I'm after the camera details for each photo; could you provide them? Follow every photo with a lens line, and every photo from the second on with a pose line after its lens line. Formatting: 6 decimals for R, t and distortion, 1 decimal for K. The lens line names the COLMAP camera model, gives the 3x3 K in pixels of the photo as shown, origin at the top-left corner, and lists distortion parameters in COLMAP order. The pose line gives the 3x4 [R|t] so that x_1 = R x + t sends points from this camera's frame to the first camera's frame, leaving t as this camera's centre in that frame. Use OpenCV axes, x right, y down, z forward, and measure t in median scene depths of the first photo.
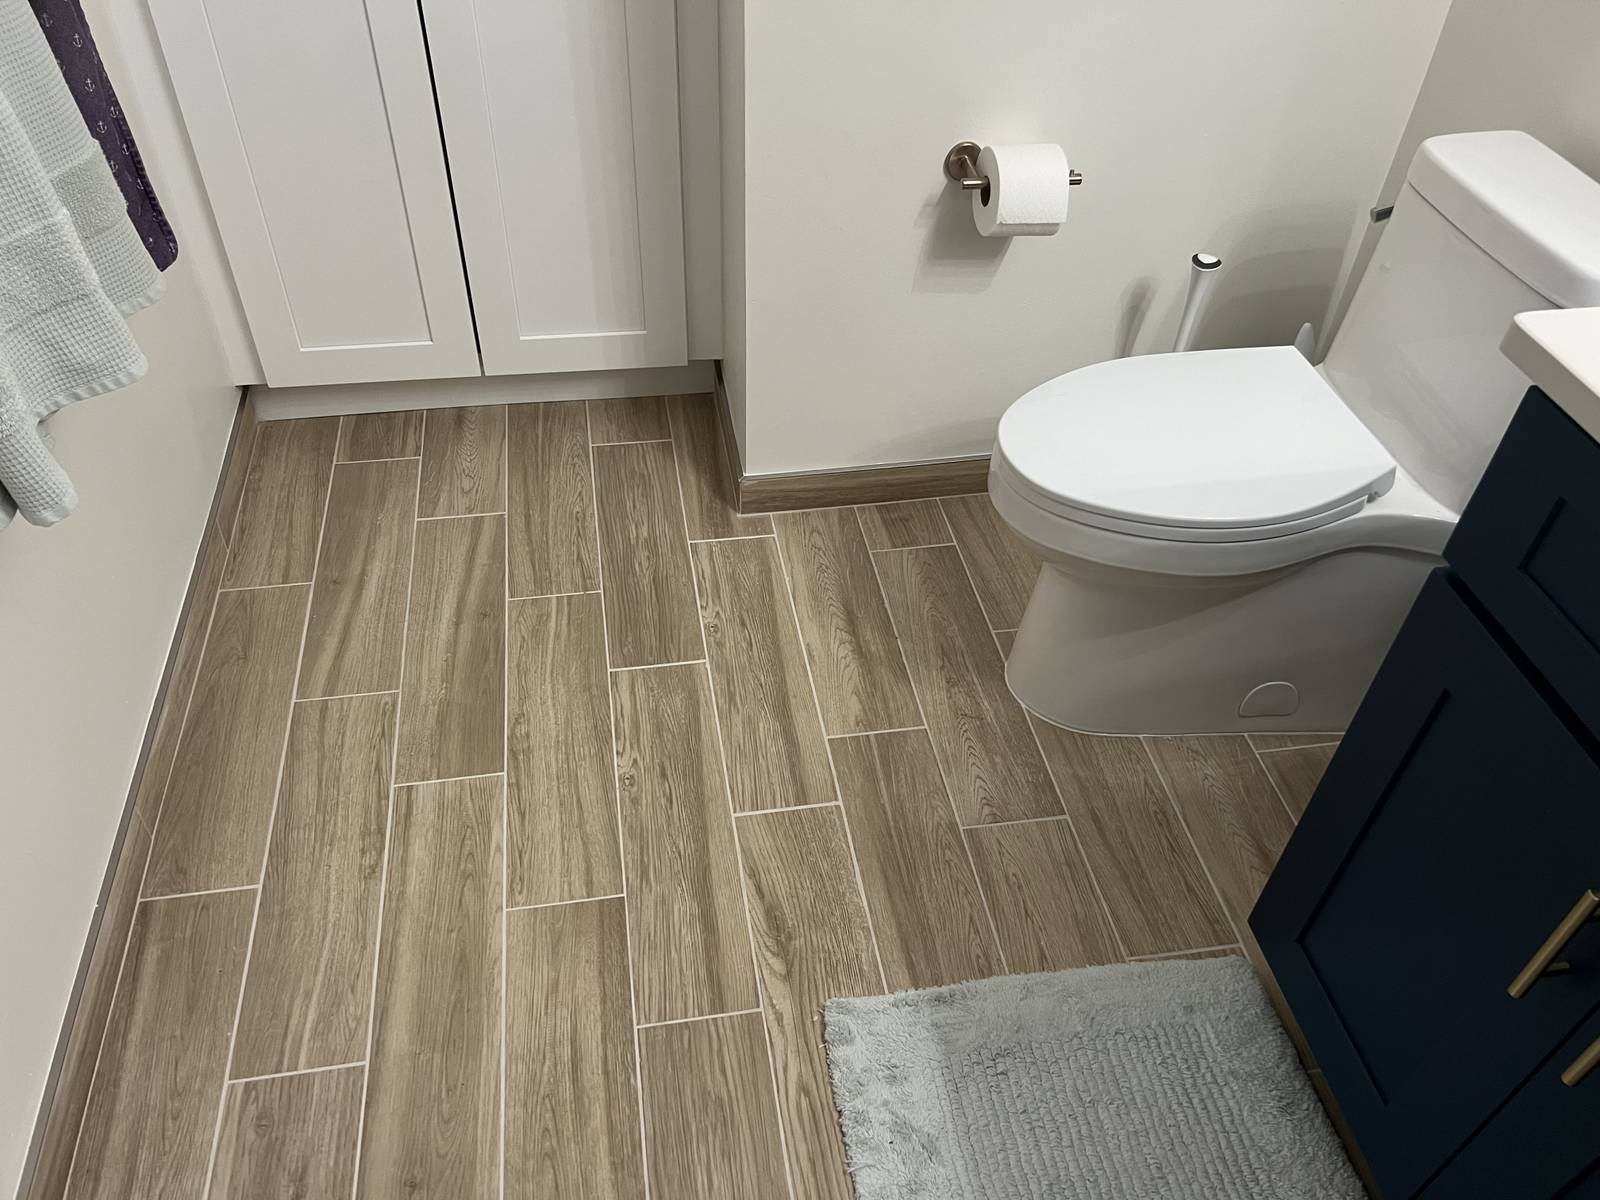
lens RADIAL K [[1215.8, 0, 800.5], [0, 1215.8, 598.9], [0, 0, 1]] dist [0.024381, -0.029293]
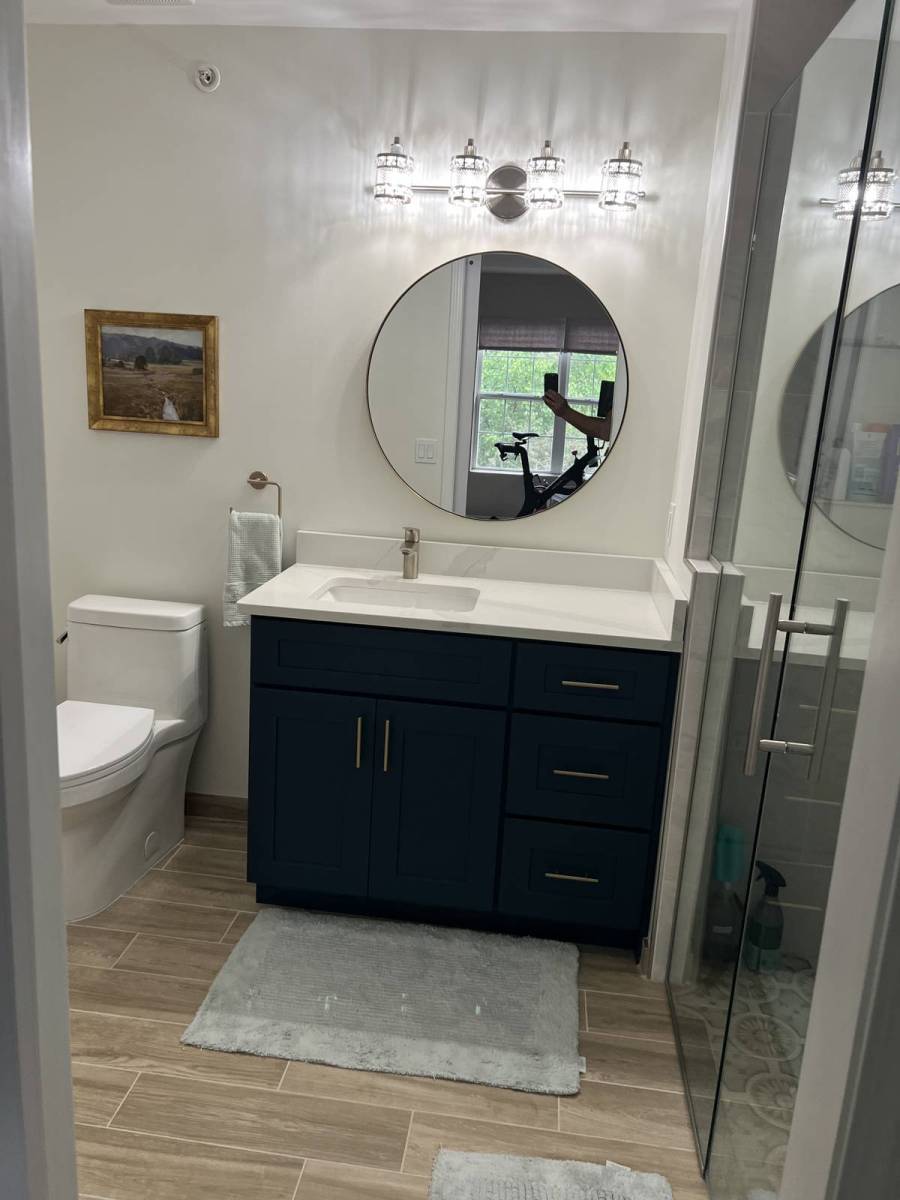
lens RADIAL K [[911.8, 0, 447.9], [0, 911.8, 601.9], [0, 0, 1]] dist [0.024381, -0.029293]
pose [[0.279468, -0.239361, 0.929841, -0.763712], [0.622186, 0.782735, 0.014492, 0.046789], [-0.731288, 0.574484, 0.367676, -0.162517]]
